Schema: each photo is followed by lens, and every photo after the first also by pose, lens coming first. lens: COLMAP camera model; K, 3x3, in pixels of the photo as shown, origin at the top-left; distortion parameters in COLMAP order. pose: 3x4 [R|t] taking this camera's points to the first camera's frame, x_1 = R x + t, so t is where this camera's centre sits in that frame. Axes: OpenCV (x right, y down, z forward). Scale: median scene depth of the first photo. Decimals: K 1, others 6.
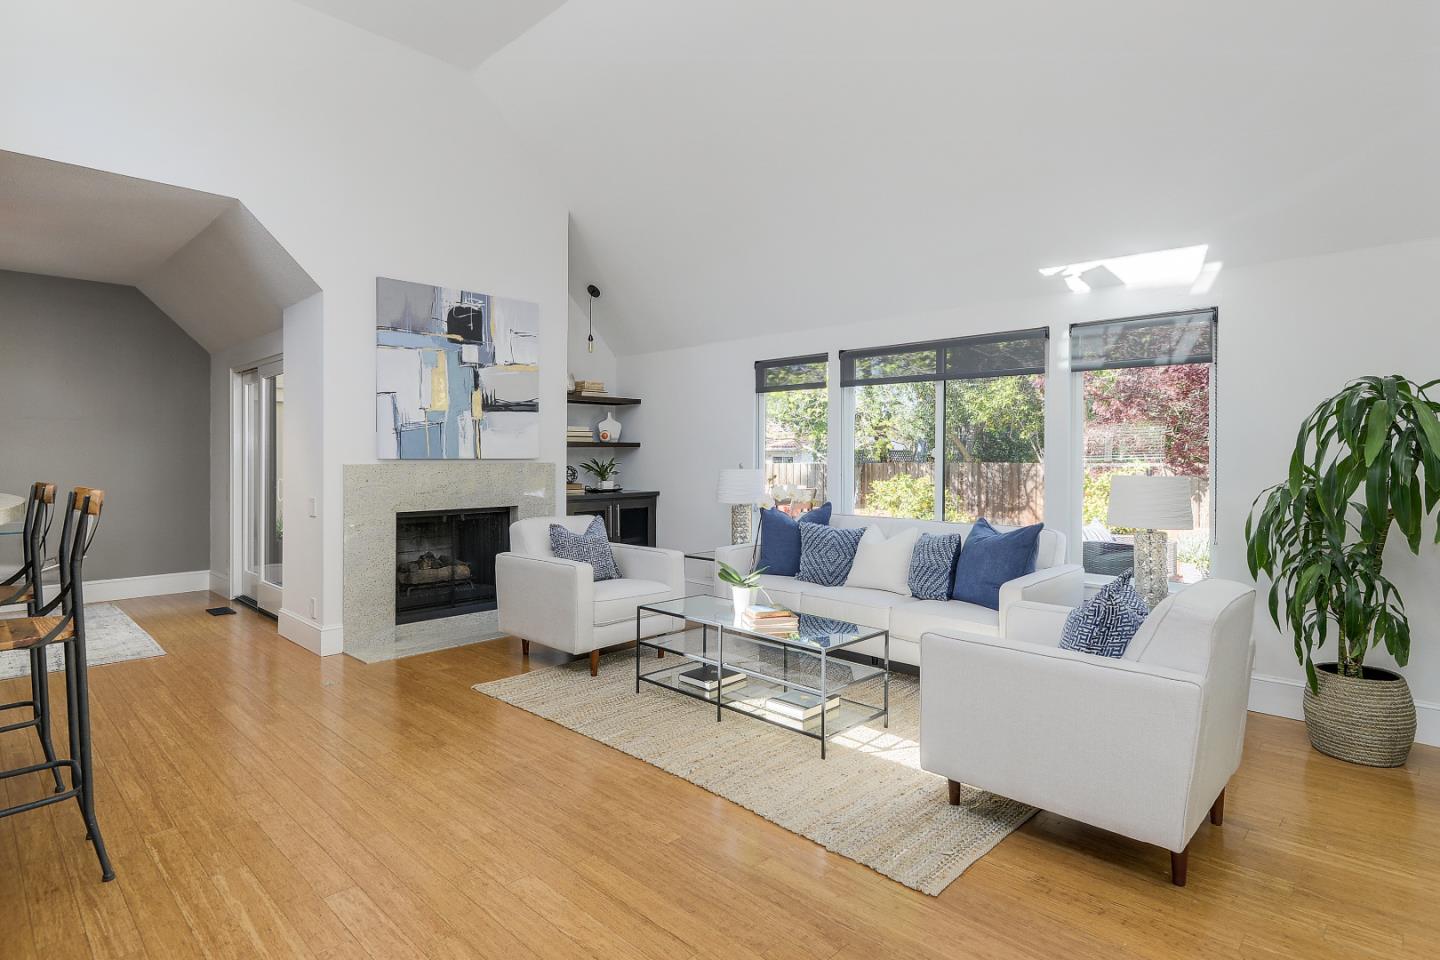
lens RADIAL K [[739.0, 0, 724.6], [0, 739.0, 478.7], [0, 0, 1]] dist [0.002960, 0.000418]
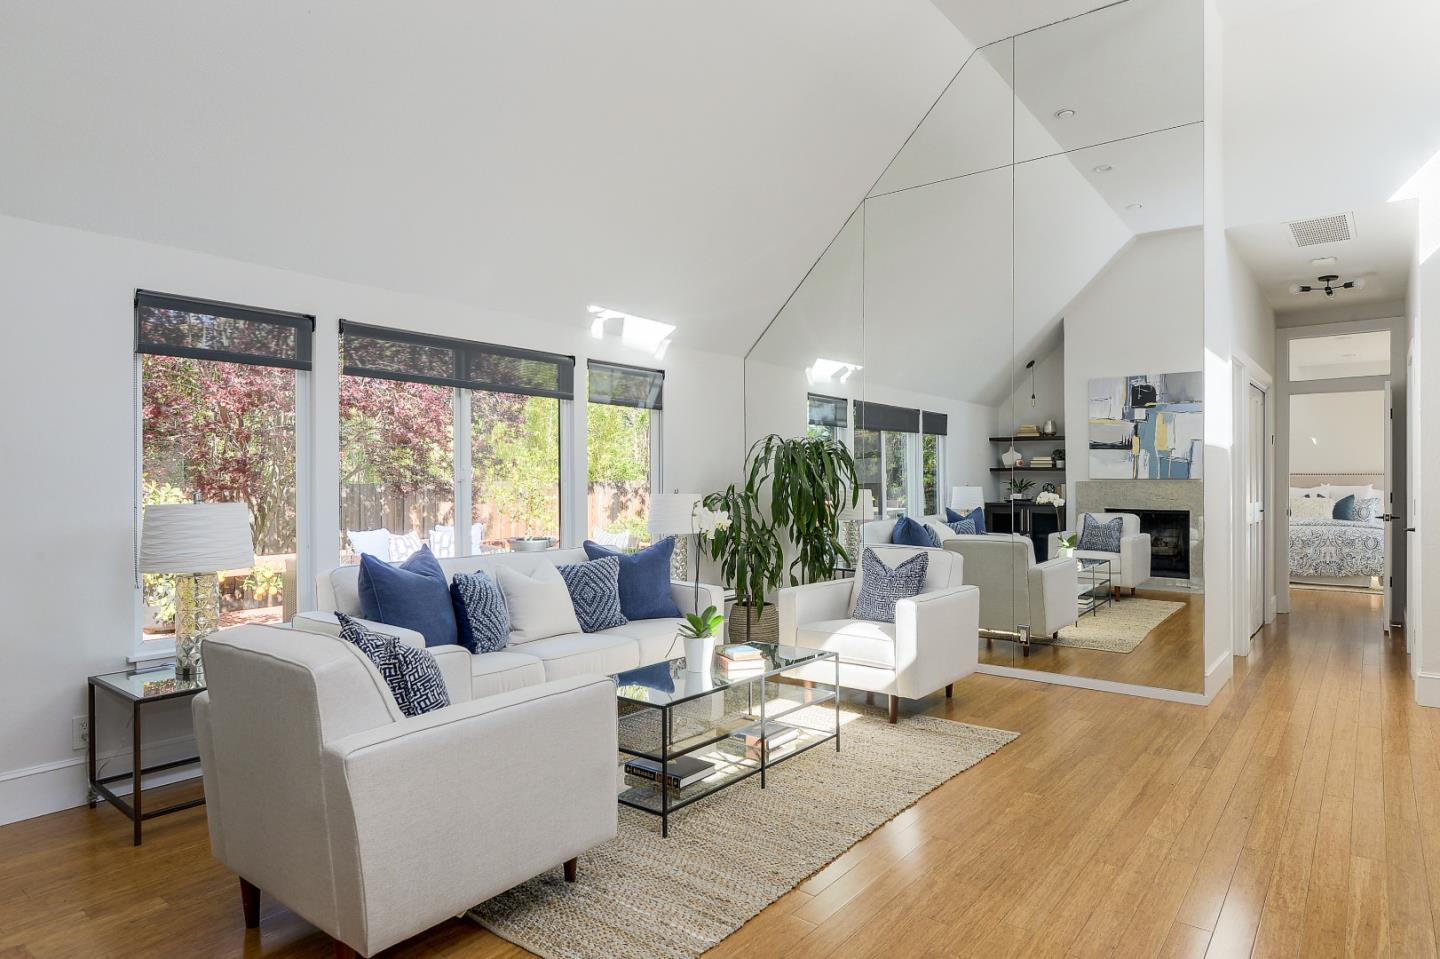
lens RADIAL K [[833.1, 0, 720.0], [0, 833.1, 479.5], [0, 0, 1]] dist [0.001731, 0.000984]
pose [[-0.095320, -0.000459, 0.995447, -0.962224], [0.028039, 0.999602, 0.003146, -0.033625], [-0.995052, 0.028212, -0.095269, 1.131445]]
